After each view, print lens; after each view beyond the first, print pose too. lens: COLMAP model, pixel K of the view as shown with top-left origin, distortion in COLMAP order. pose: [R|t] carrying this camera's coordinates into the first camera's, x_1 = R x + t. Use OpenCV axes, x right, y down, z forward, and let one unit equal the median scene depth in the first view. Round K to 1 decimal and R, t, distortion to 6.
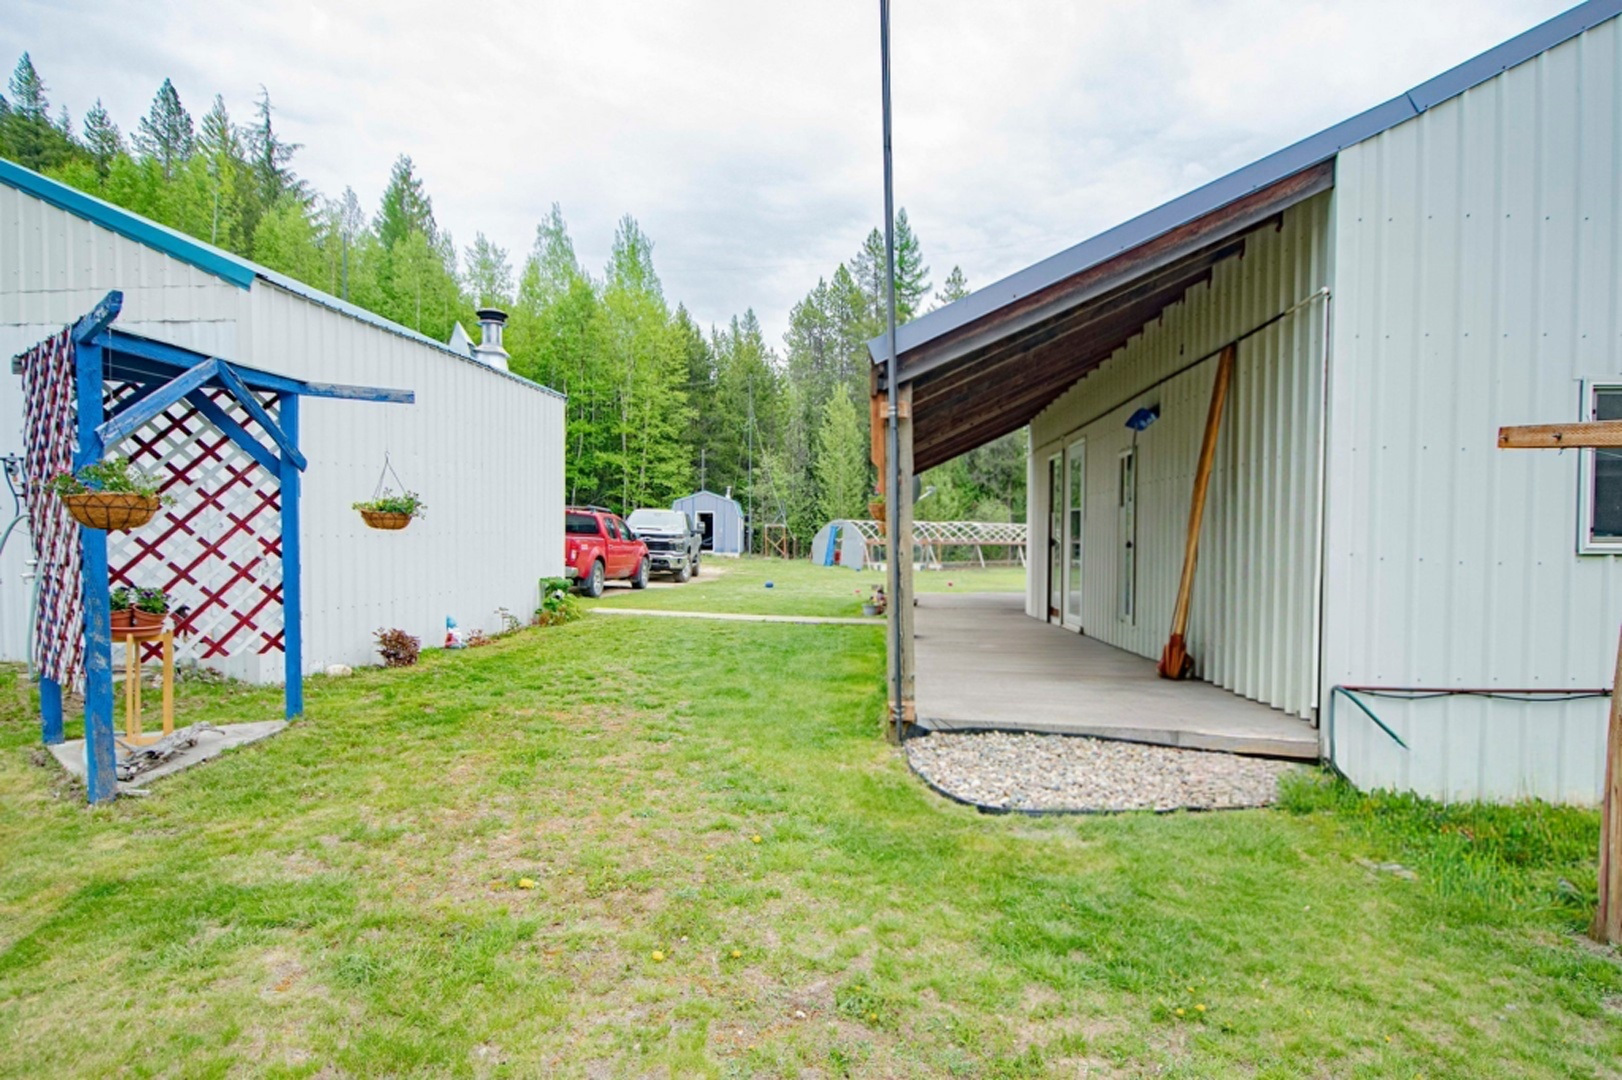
lens RADIAL K [[887.8, 0, 832.3], [0, 887.8, 579.0], [0, 0, 1]] dist [-0.018801, -0.000404]
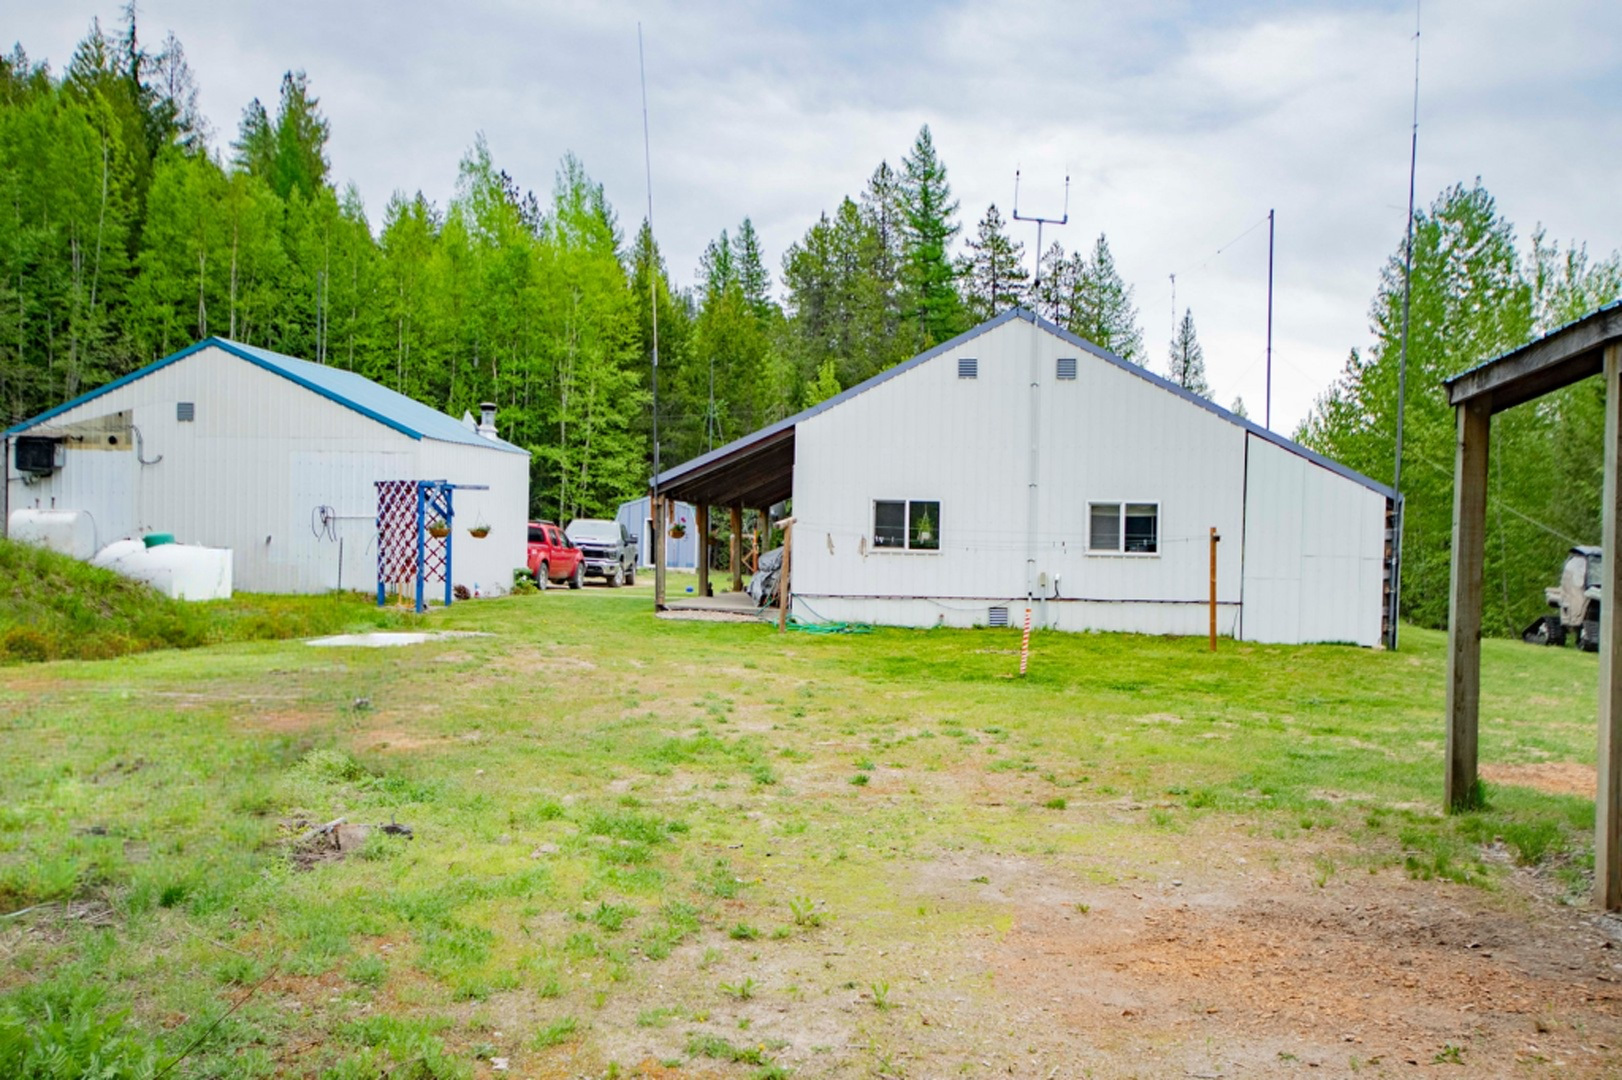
lens RADIAL K [[1441.8, 0, 813.9], [0, 1441.8, 584.8], [0, 0, 1]] dist [-0.000214, -0.005616]
pose [[0.998432, 0.015325, -0.053844, 0.075120], [-0.016715, 0.999536, -0.025456, 0.018059], [0.053429, 0.026316, 0.998225, -0.333147]]
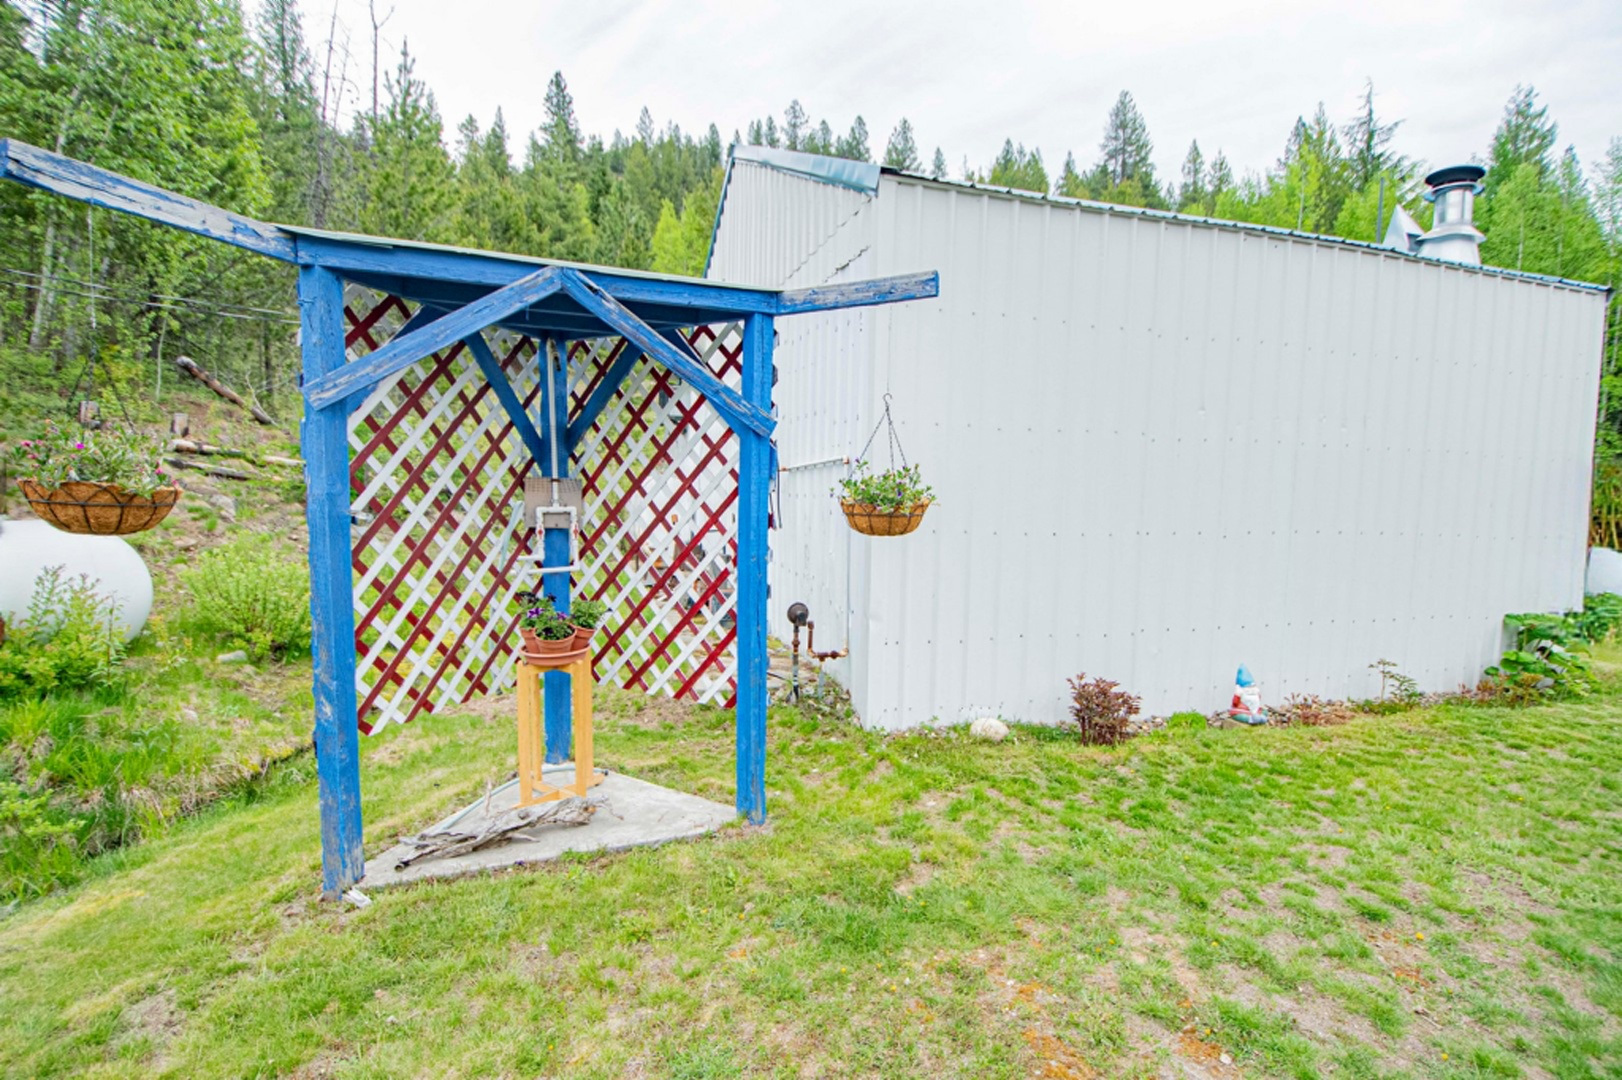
lens RADIAL K [[783.4, 0, 811.0], [0, 783.4, 540.0], [0, 0, 1]] dist [0.037059, -0.032313]
pose [[0.378524, 0.059247, -0.923694, -0.006652], [-0.070701, 0.996884, 0.034969, -0.006849], [0.922887, 0.052069, 0.381533, 0.078754]]
